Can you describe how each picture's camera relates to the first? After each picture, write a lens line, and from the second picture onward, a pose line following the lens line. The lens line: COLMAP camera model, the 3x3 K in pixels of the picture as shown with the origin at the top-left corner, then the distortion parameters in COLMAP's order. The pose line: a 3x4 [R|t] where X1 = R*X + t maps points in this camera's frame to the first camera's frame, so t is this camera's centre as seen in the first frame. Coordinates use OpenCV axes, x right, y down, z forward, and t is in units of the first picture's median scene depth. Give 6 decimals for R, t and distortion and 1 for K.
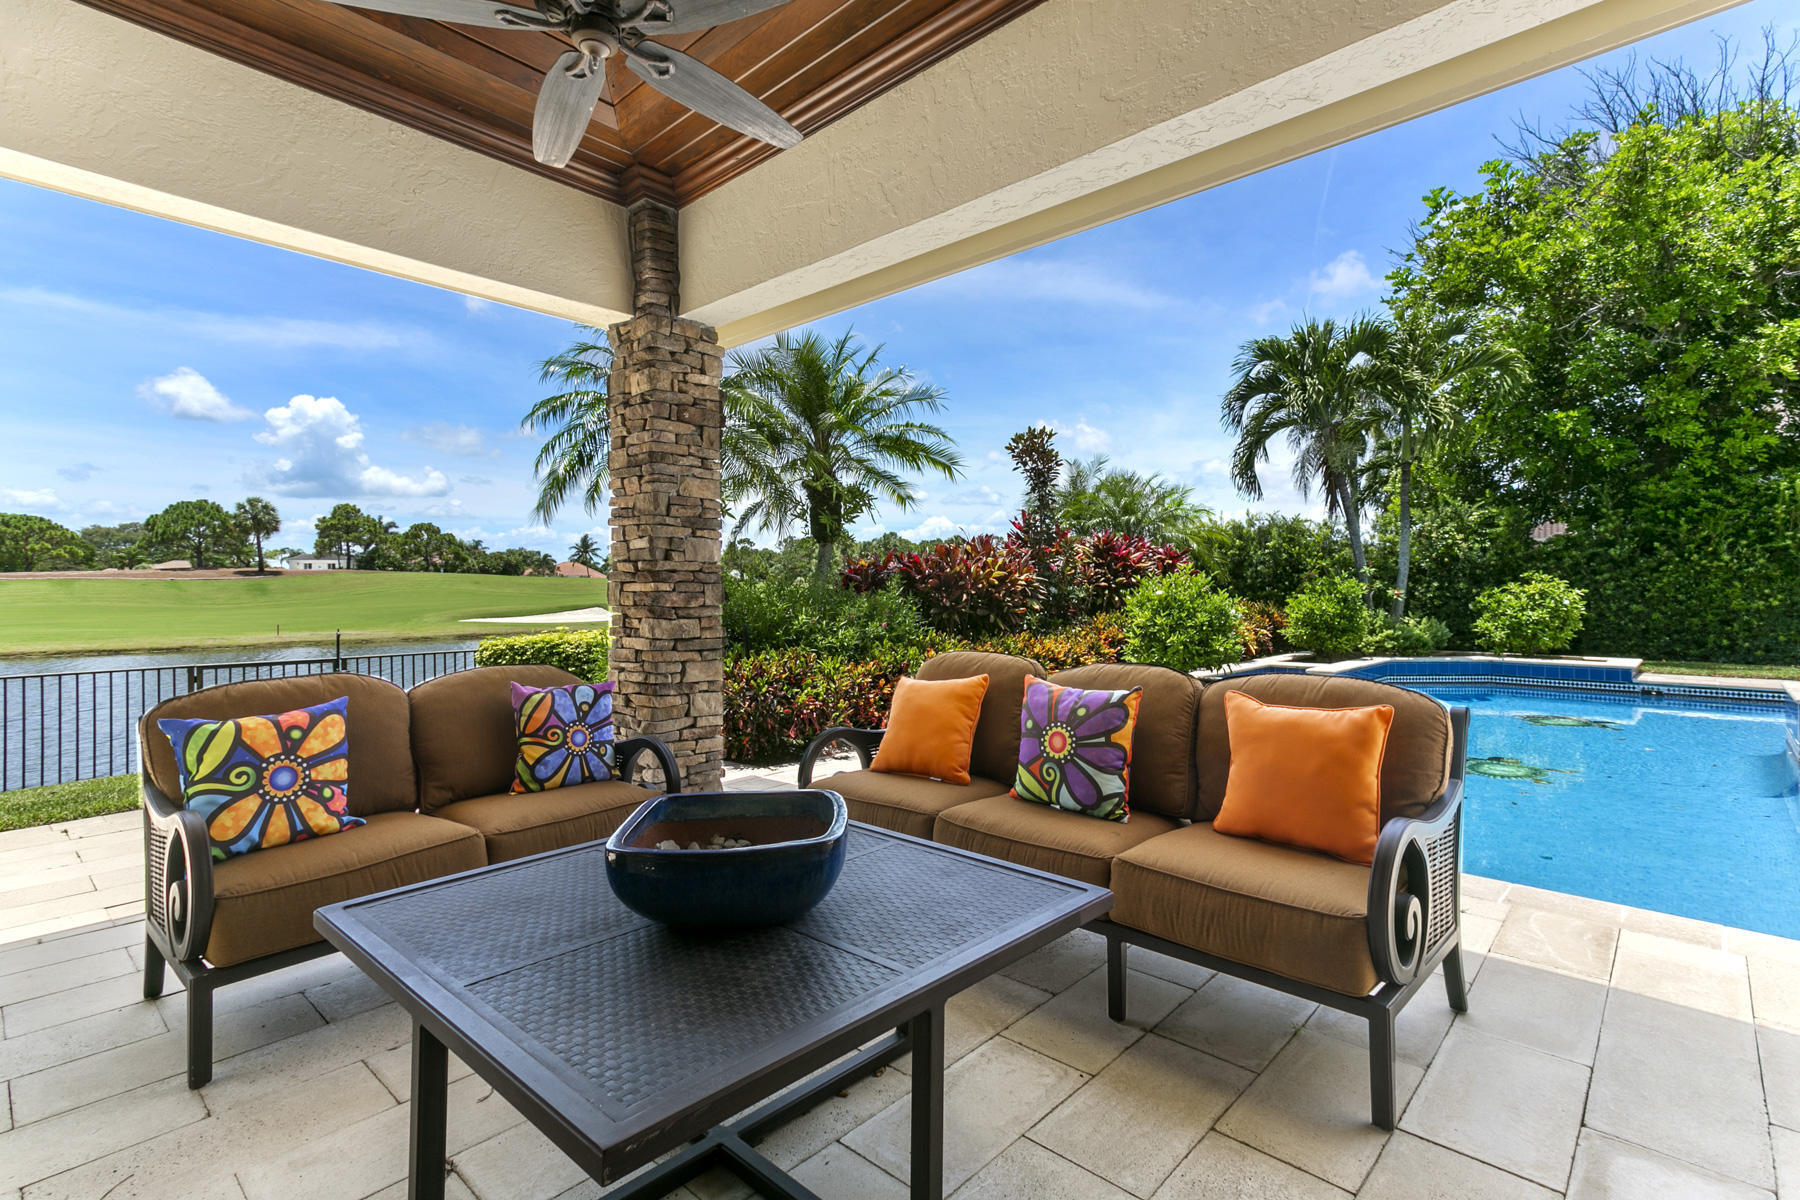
lens RADIAL K [[850.5, 0, 902.9], [0, 850.5, 584.0], [0, 0, 1]] dist [0.031369, 0.000523]
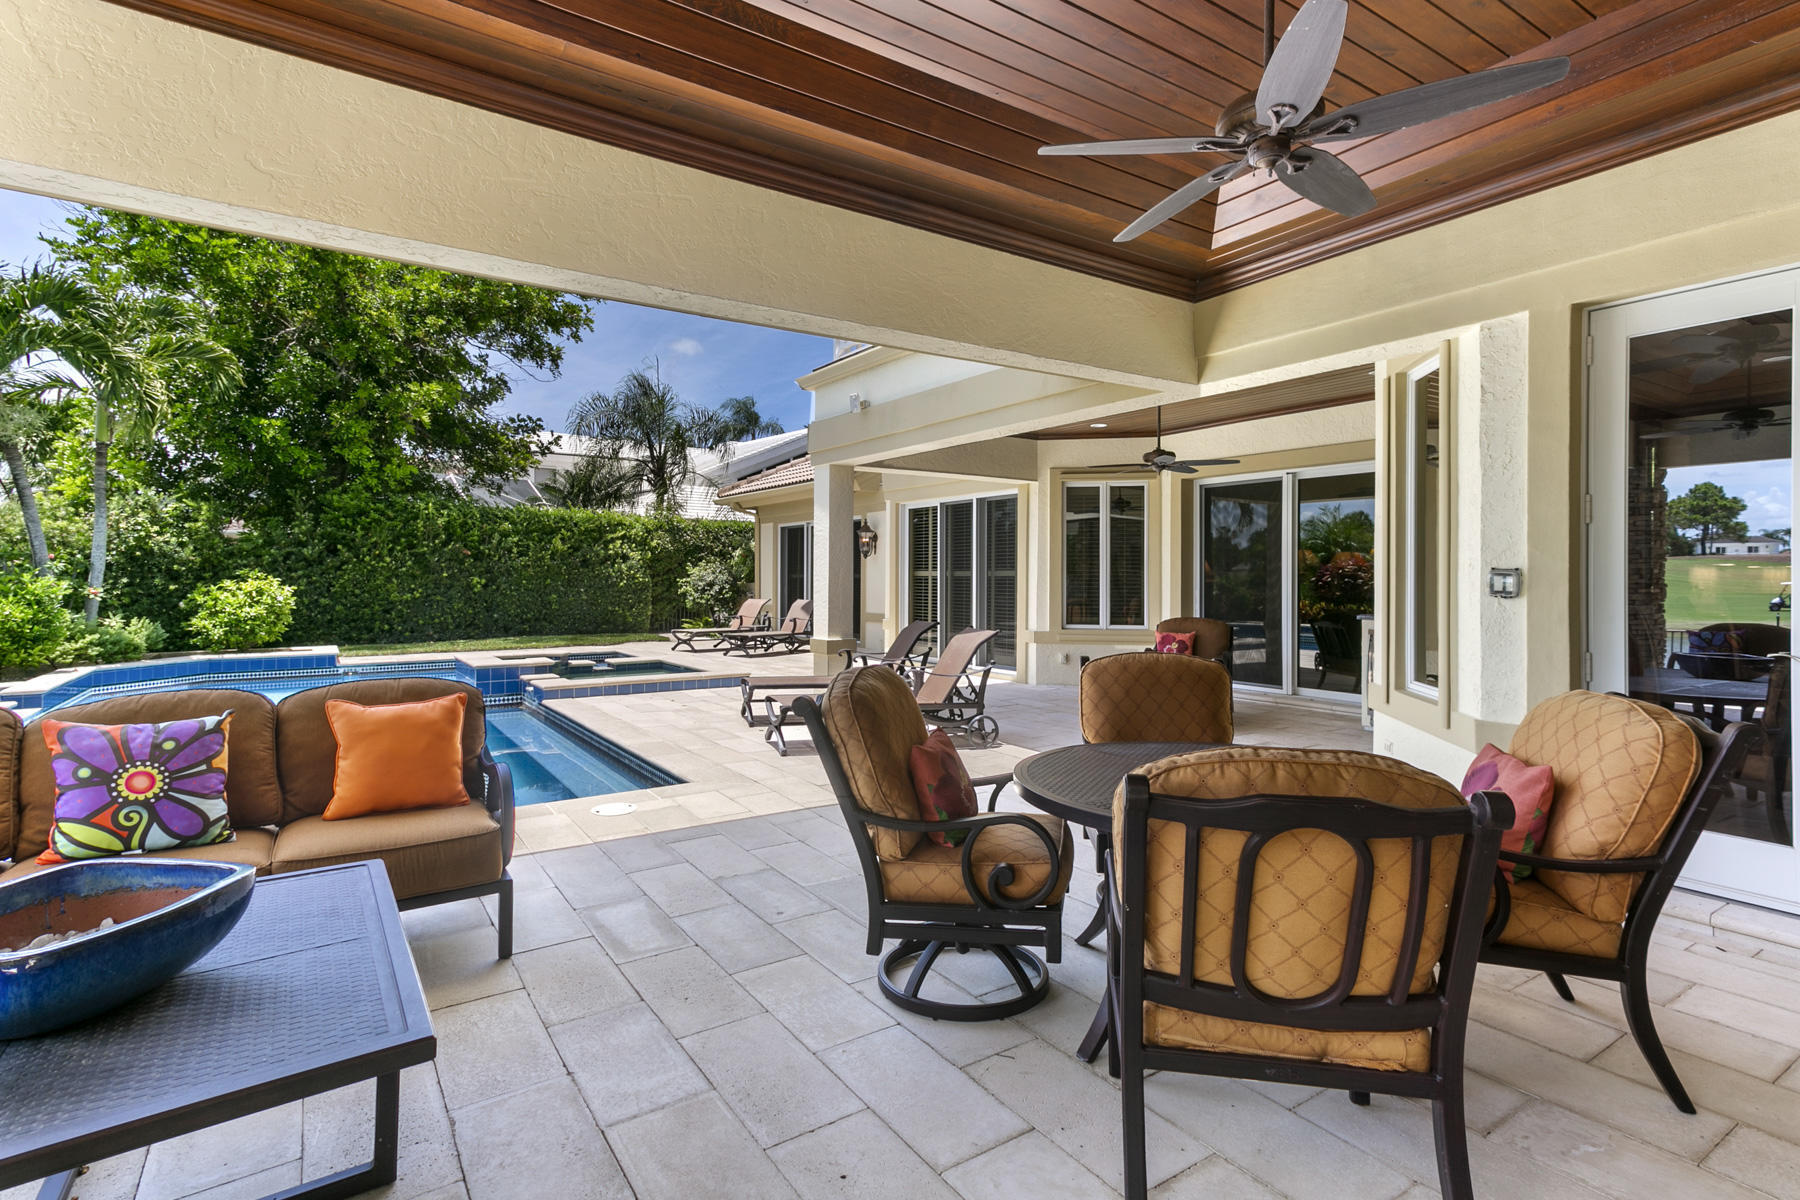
lens RADIAL K [[869.9, 0, 907.1], [0, 869.9, 572.0], [0, 0, 1]] dist [0.000956, 0.000266]
pose [[0.227102, 0.006719, 0.973848, -0.107060], [-0.004585, 0.999972, -0.005830, -0.008608], [-0.973860, -0.003141, 0.227127, -0.008349]]
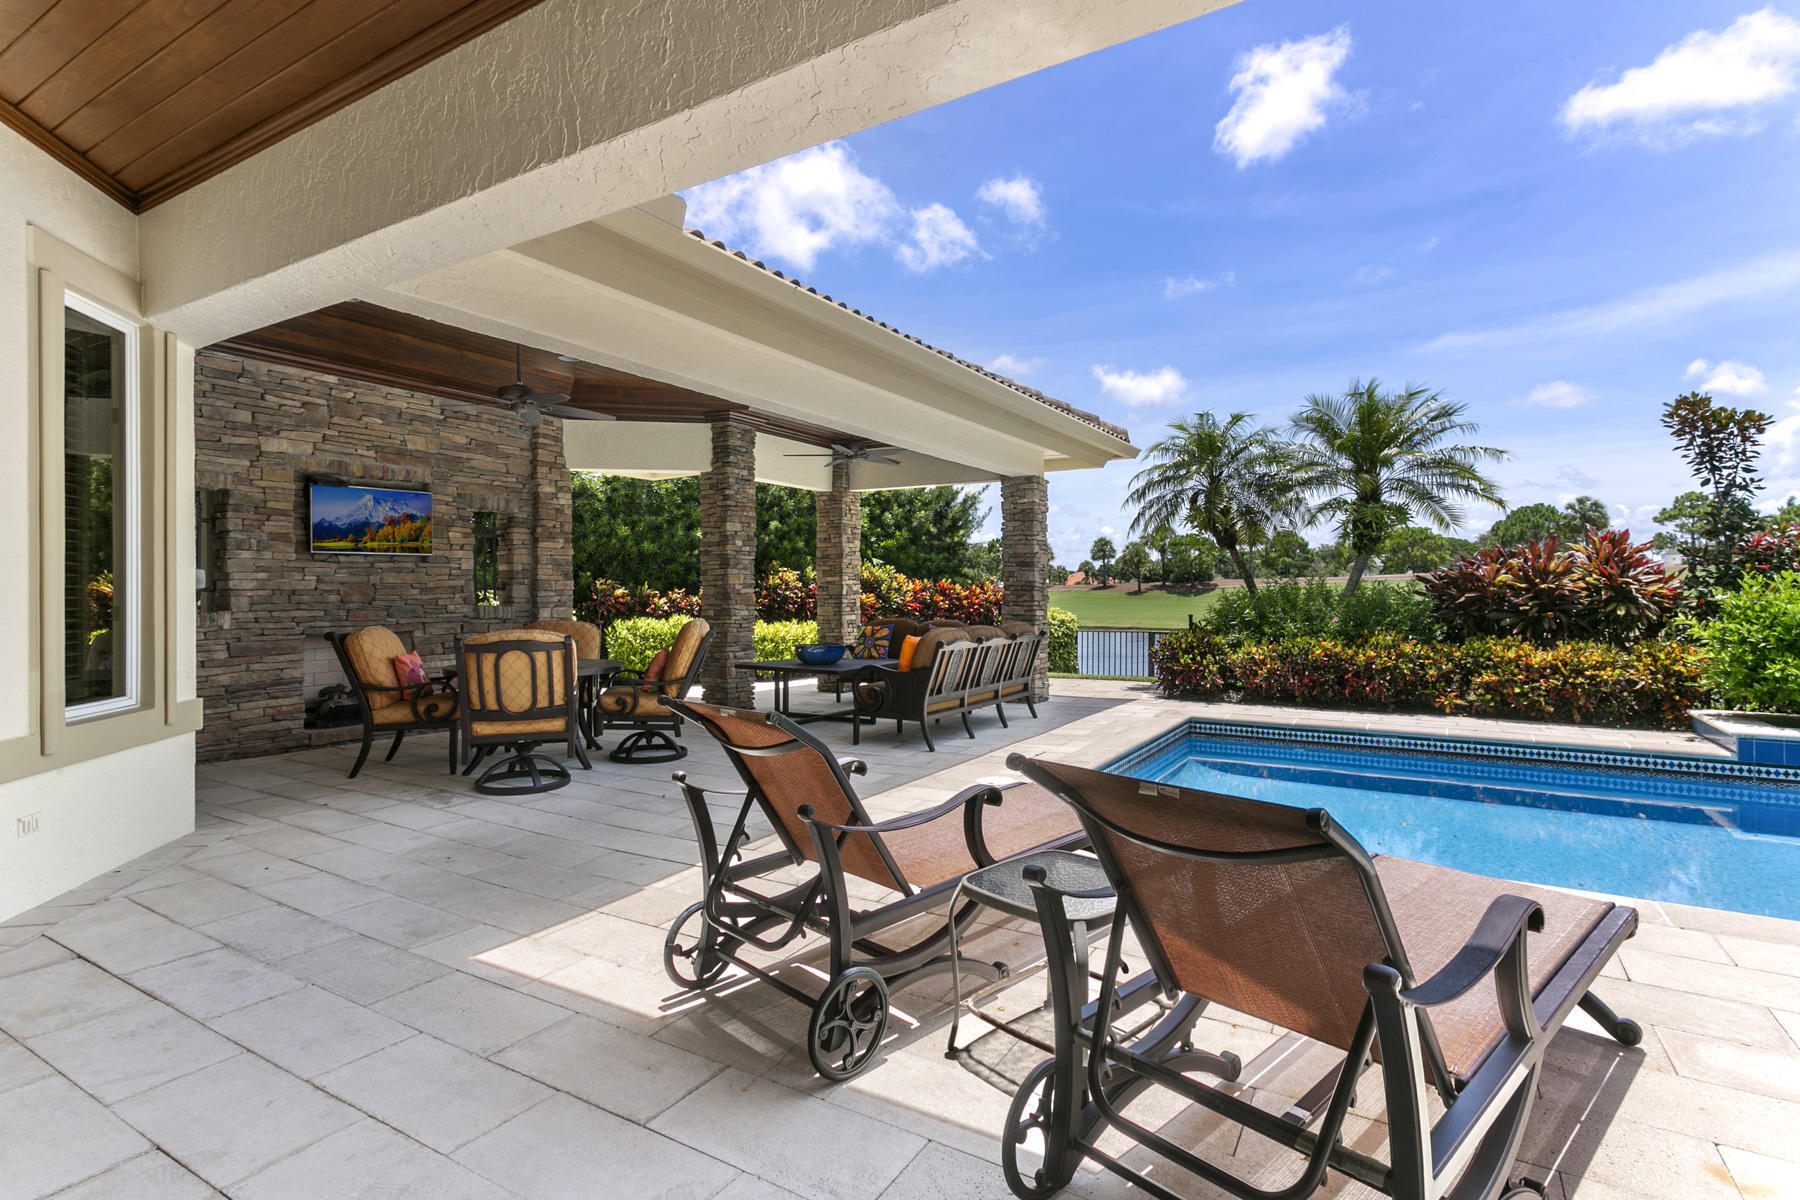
lens RADIAL K [[863.5, 0, 906.9], [0, 863.5, 591.2], [0, 0, 1]] dist [0.003367, 0.000342]
pose [[0.208362, 0.002509, -0.978049, 0.535061], [0.009405, 0.999945, 0.004569, -0.003565], [0.978007, -0.010151, 0.208327, 0.060204]]
